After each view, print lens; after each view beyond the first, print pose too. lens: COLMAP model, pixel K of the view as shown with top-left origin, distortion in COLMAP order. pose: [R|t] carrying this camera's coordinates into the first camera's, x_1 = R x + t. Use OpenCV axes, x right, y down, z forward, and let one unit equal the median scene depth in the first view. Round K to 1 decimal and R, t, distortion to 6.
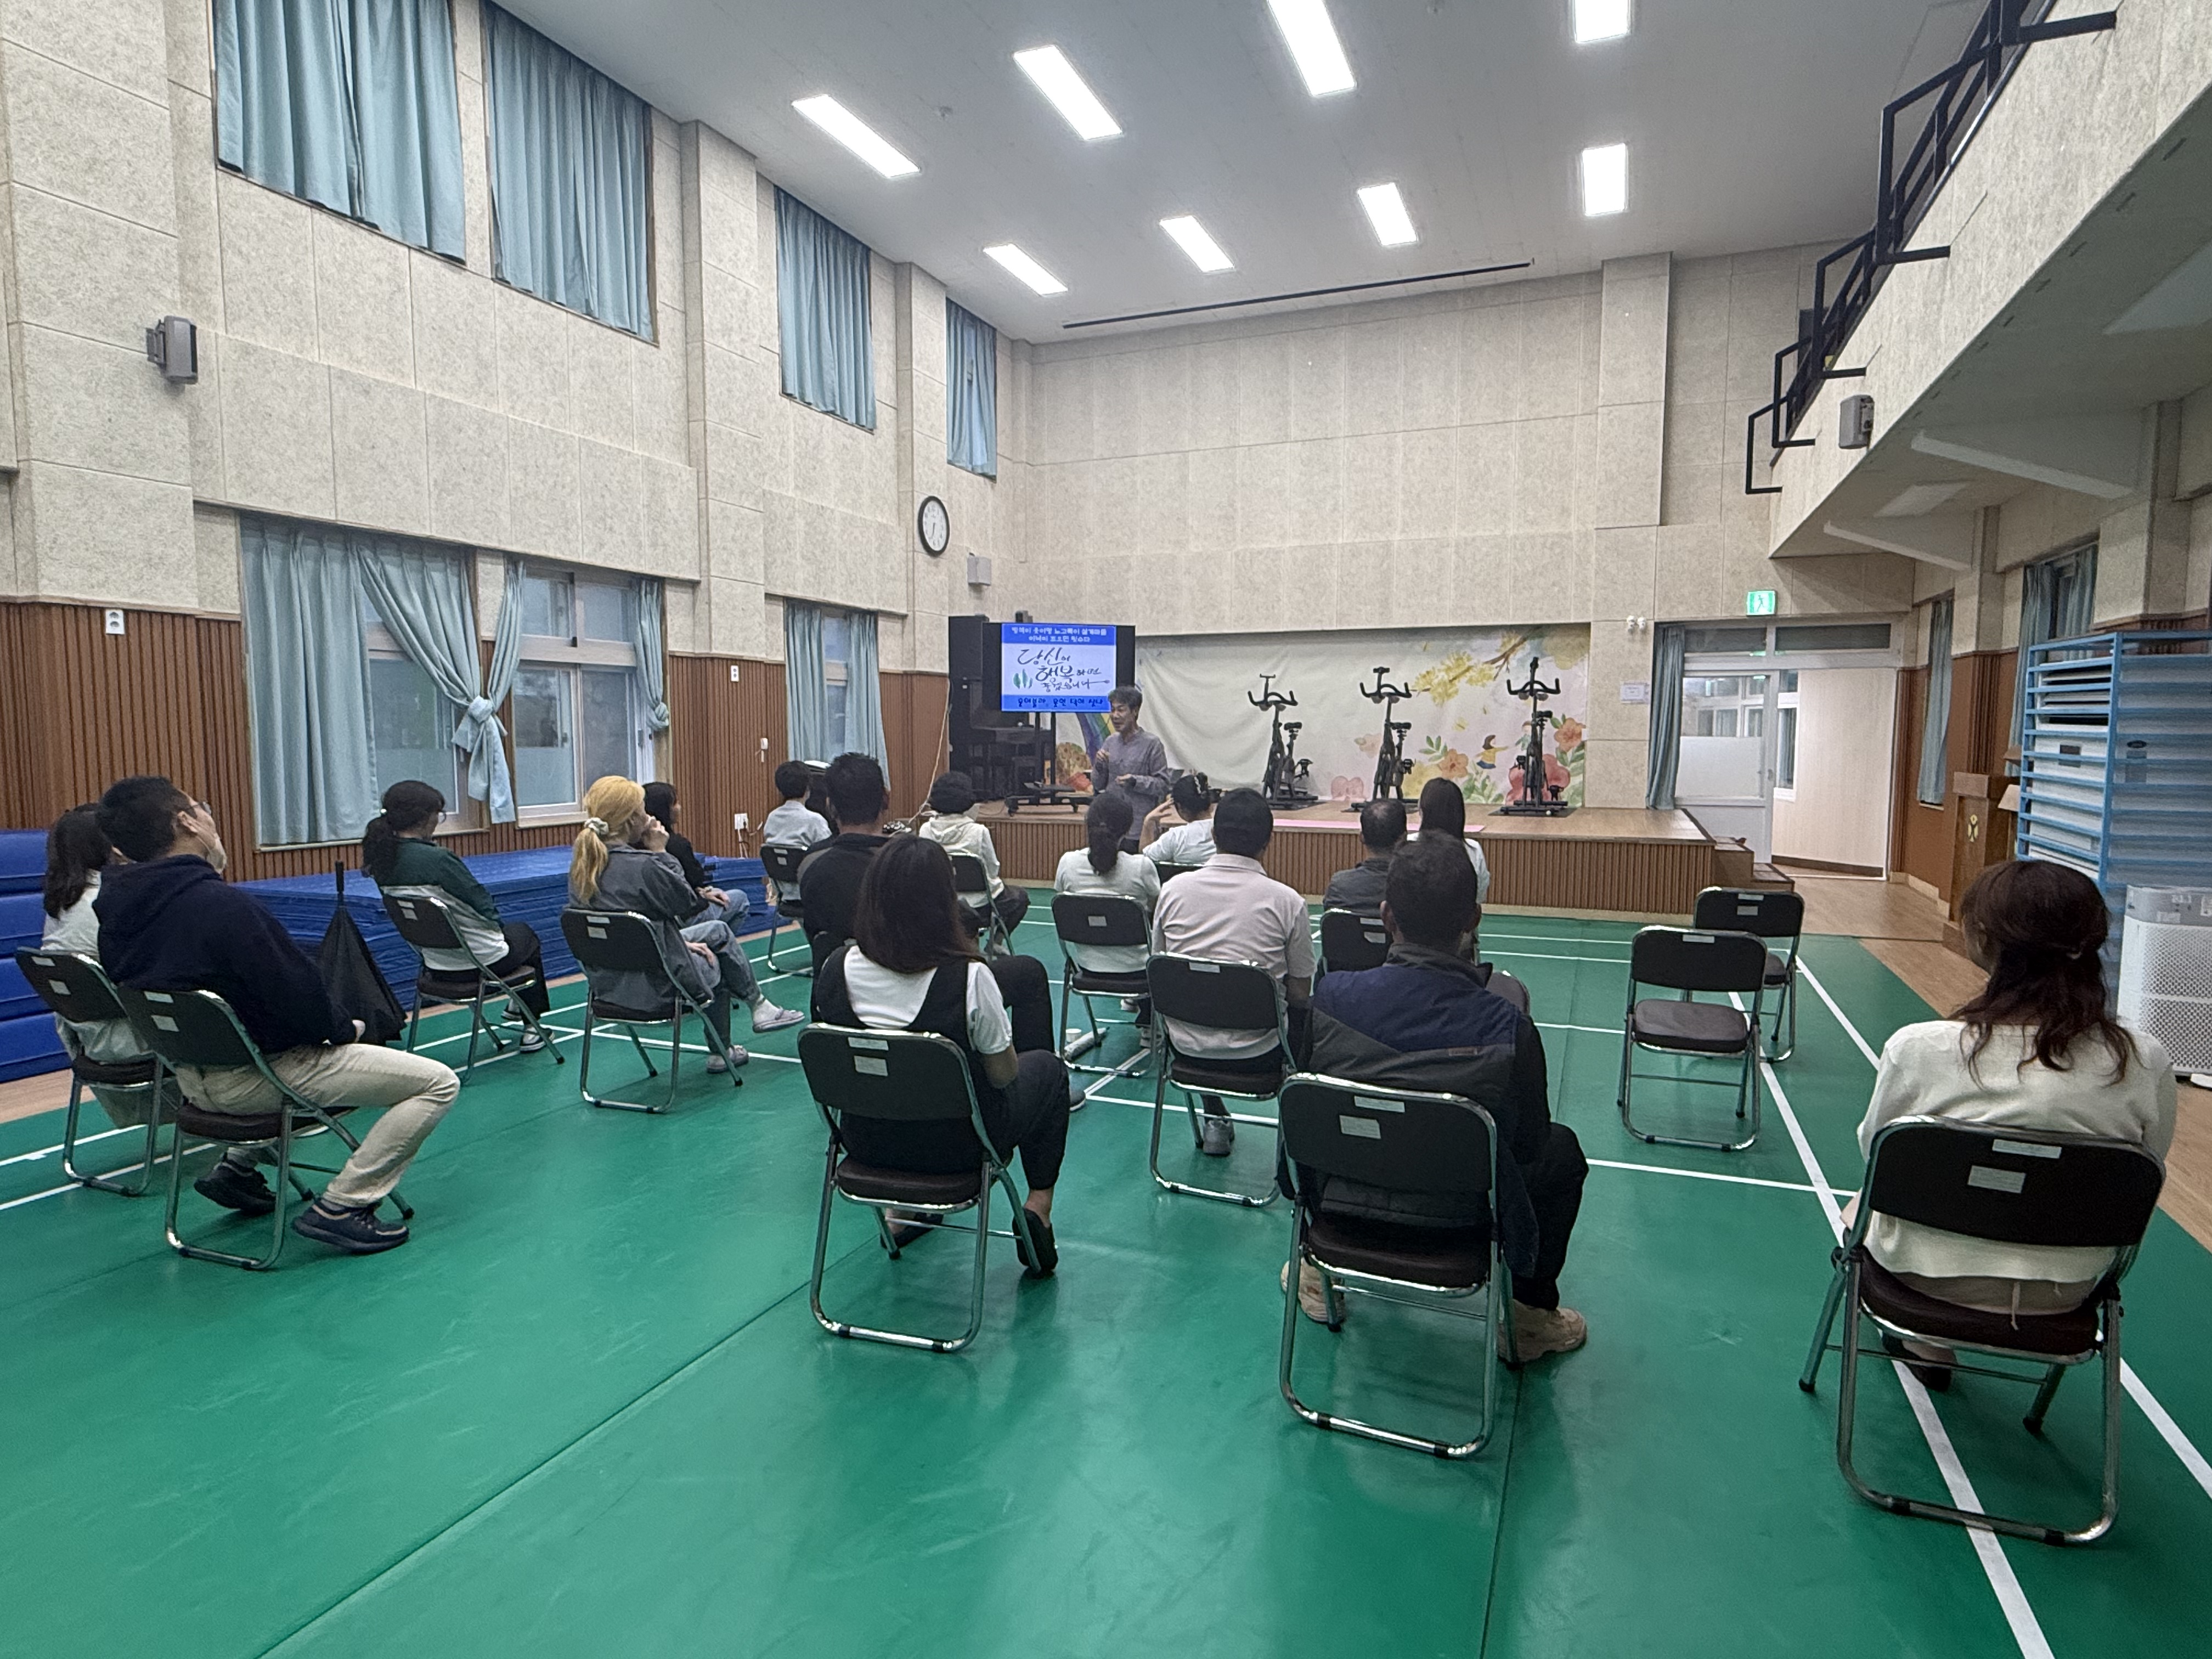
lens RADIAL K [[1230.7, 0, 1101.5], [0, 1230.7, 837.5], [0, 0, 1]] dist [-0.000332, -0.000332]
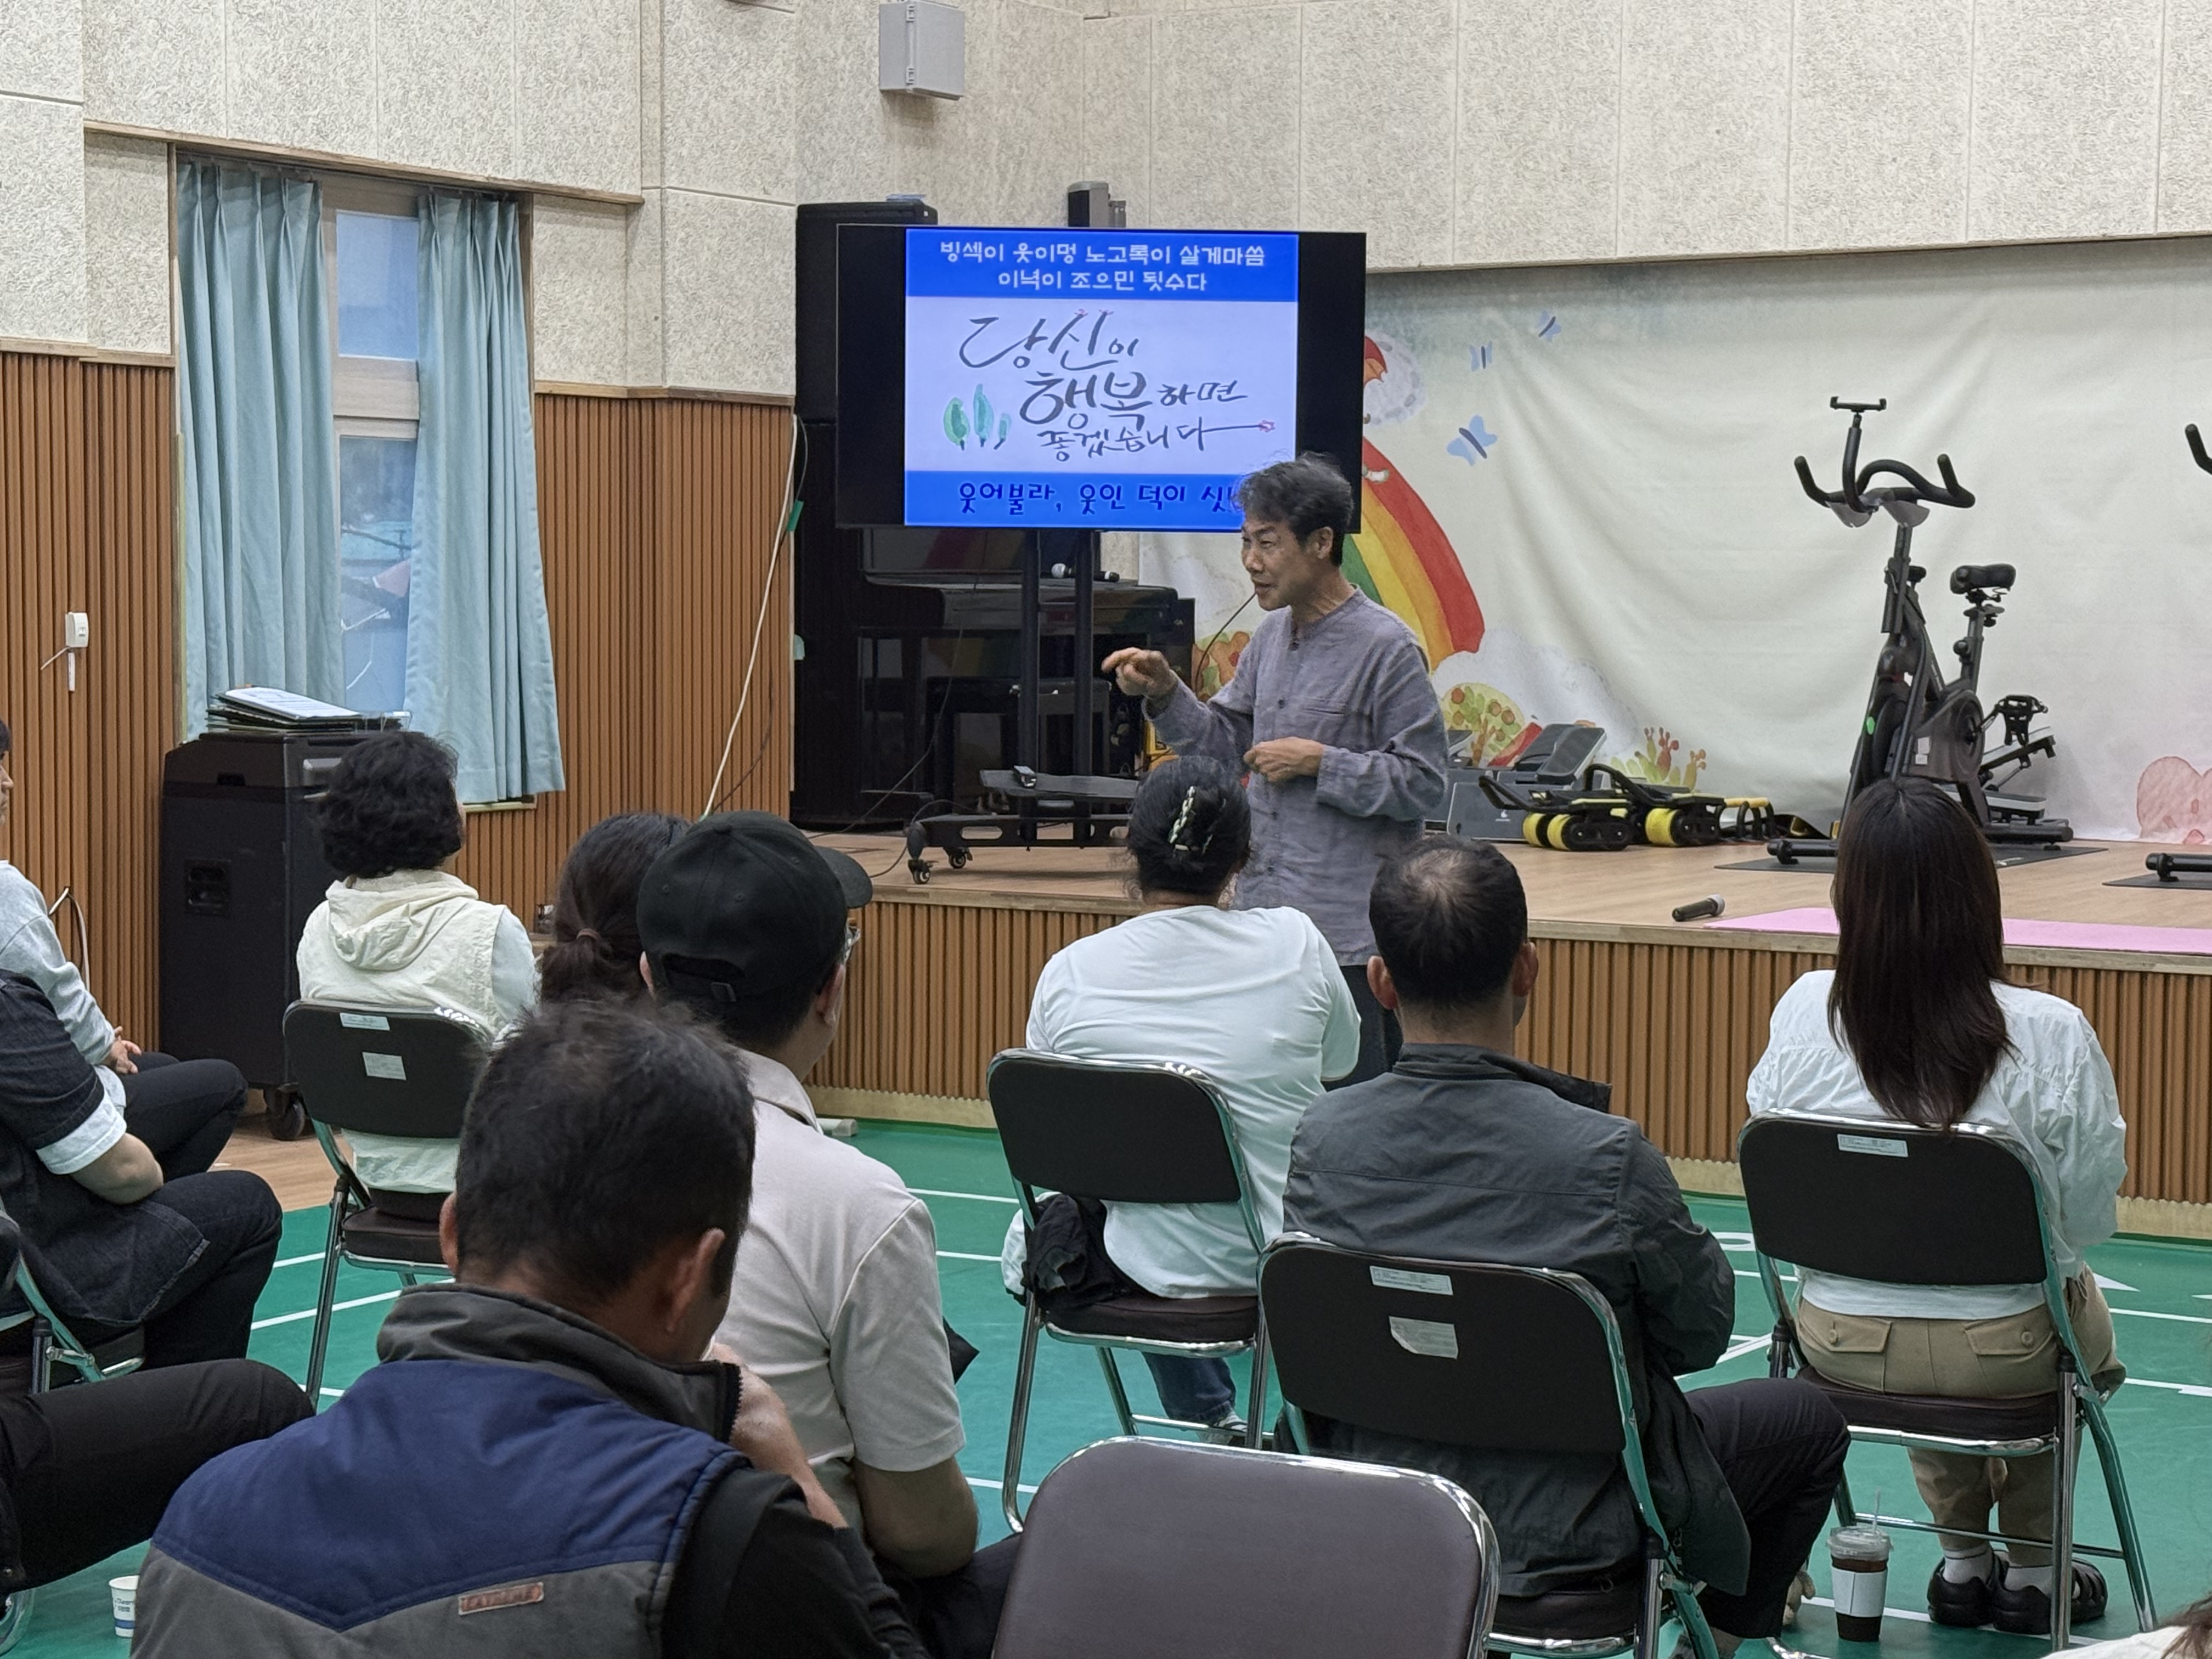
lens RADIAL K [[4211.5, 0, 1107.2], [0, 4211.5, 832.8], [0, 0, 1]] dist [0.145925, 0.000000]
pose [[0.988519, 0.014568, -0.150389, 0.110974], [-0.018656, 0.999493, -0.025805, -0.003479], [0.149937, 0.028315, 0.988290, 0.008109]]
